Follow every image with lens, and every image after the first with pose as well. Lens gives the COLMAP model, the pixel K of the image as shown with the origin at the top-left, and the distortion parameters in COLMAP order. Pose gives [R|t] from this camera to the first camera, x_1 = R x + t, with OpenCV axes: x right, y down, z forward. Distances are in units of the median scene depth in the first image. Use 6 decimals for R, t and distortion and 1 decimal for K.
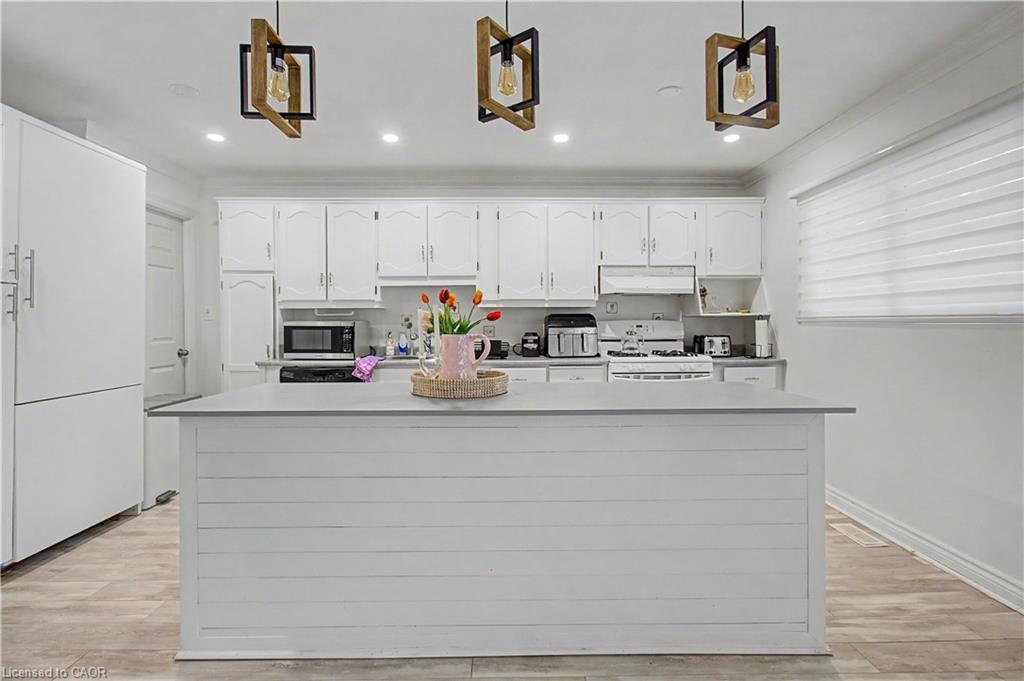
lens RADIAL K [[483.3, 0, 508.5], [0, 483.3, 324.3], [0, 0, 1]] dist [-0.001653, 0.000208]
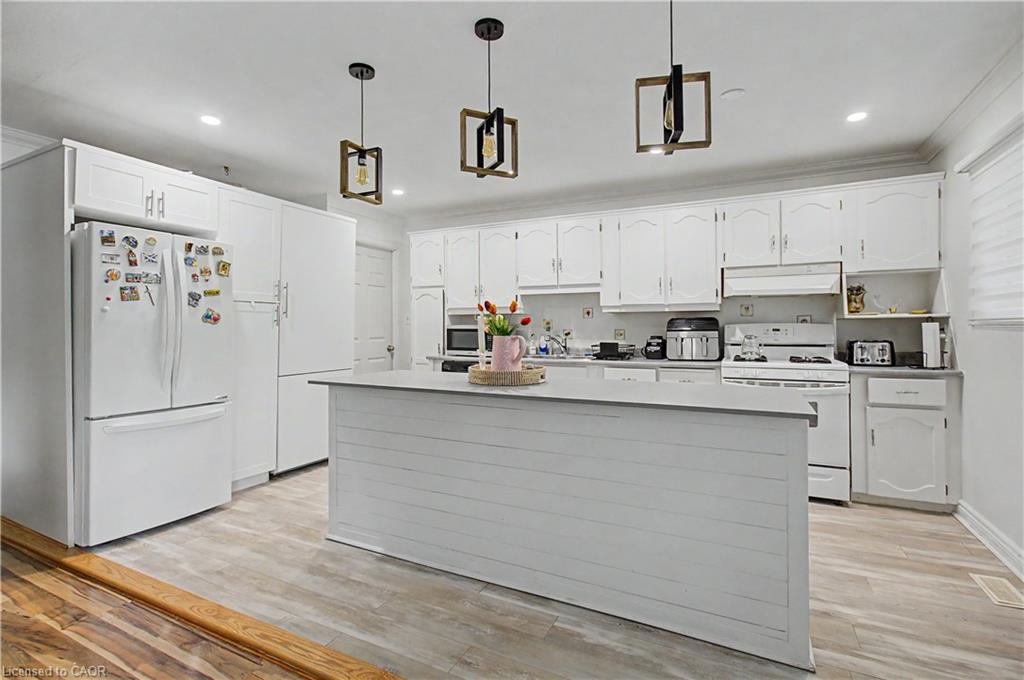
lens RADIAL K [[483.3, 0, 508.5], [0, 483.3, 323.8], [0, 0, 1]] dist [-0.001653, 0.000208]
pose [[0.887101, -0.003134, -0.461564, 0.256188], [0.000250, 0.999980, -0.006309, -0.001955], [0.461575, 0.005481, 0.887084, -0.062173]]
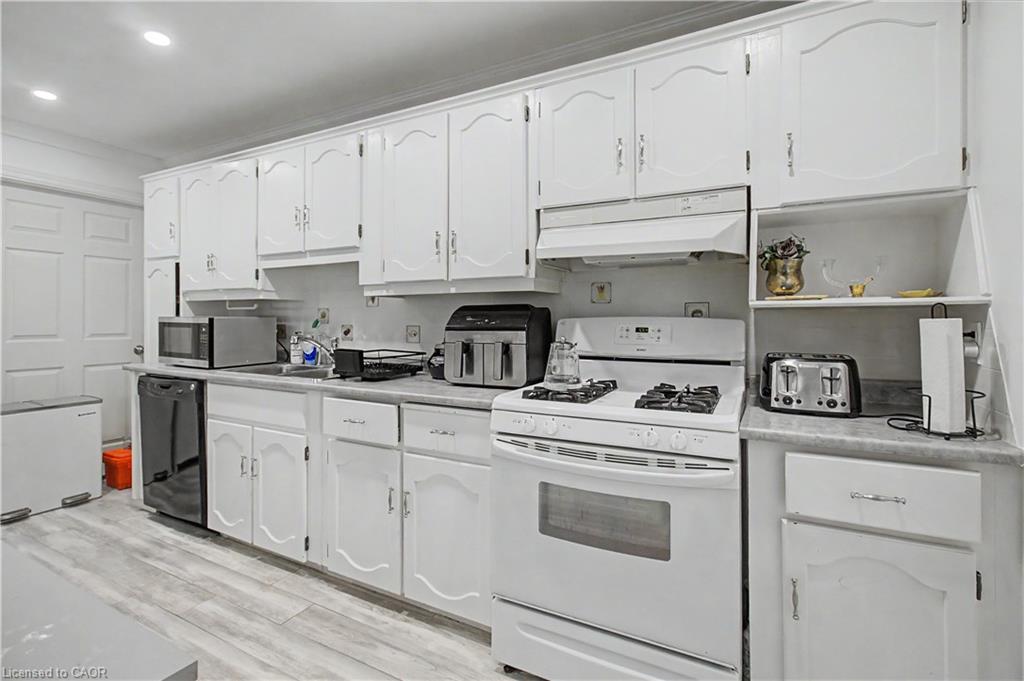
lens RADIAL K [[480.5, 0, 508.8], [0, 480.5, 316.2], [0, 0, 1]] dist [-0.003364, -0.000200]
pose [[0.876199, 0.003714, -0.481935, 0.408552], [-0.005876, 0.999978, -0.002976, -0.007566], [0.481913, 0.005439, 0.876202, 0.550587]]
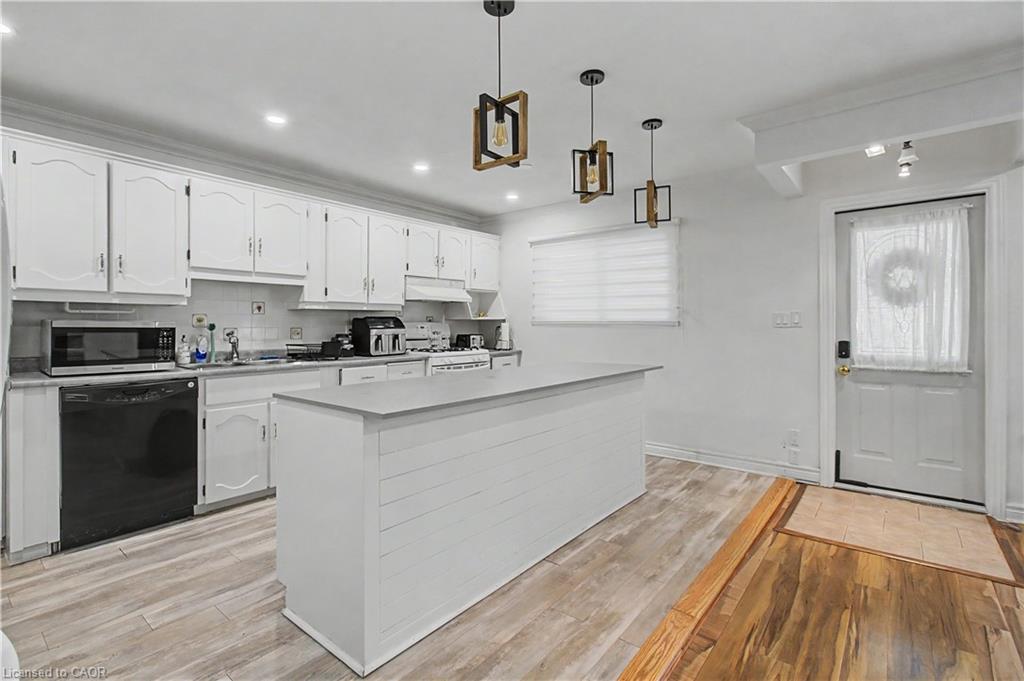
lens RADIAL K [[483.3, 0, 508.5], [0, 483.3, 324.3], [0, 0, 1]] dist [-0.001653, 0.000208]
pose [[0.637038, 0.004416, 0.770820, -0.551029], [-0.002418, 0.999990, -0.003730, -0.000121], [-0.770829, 0.000512, 0.637042, 0.074301]]
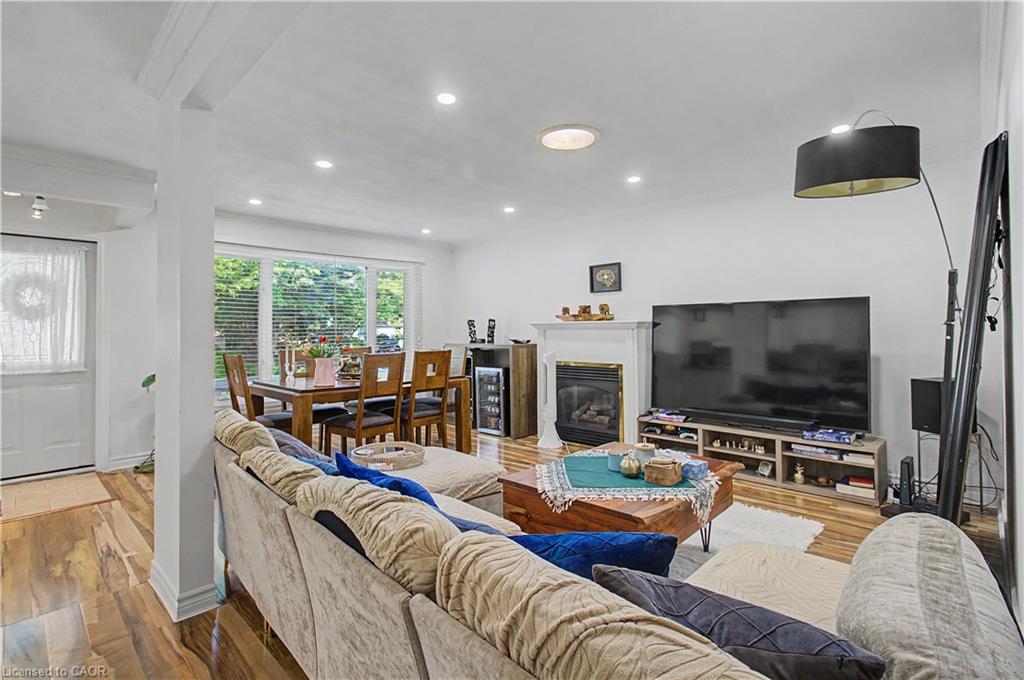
lens RADIAL K [[483.3, 0, 508.5], [0, 483.3, 323.8], [0, 0, 1]] dist [-0.001653, 0.000208]
pose [[-0.710016, 0.020368, 0.703891, -0.907133], [0.008664, 0.999759, -0.020191, -0.000495], [-0.704132, -0.008237, -0.710021, 0.097000]]
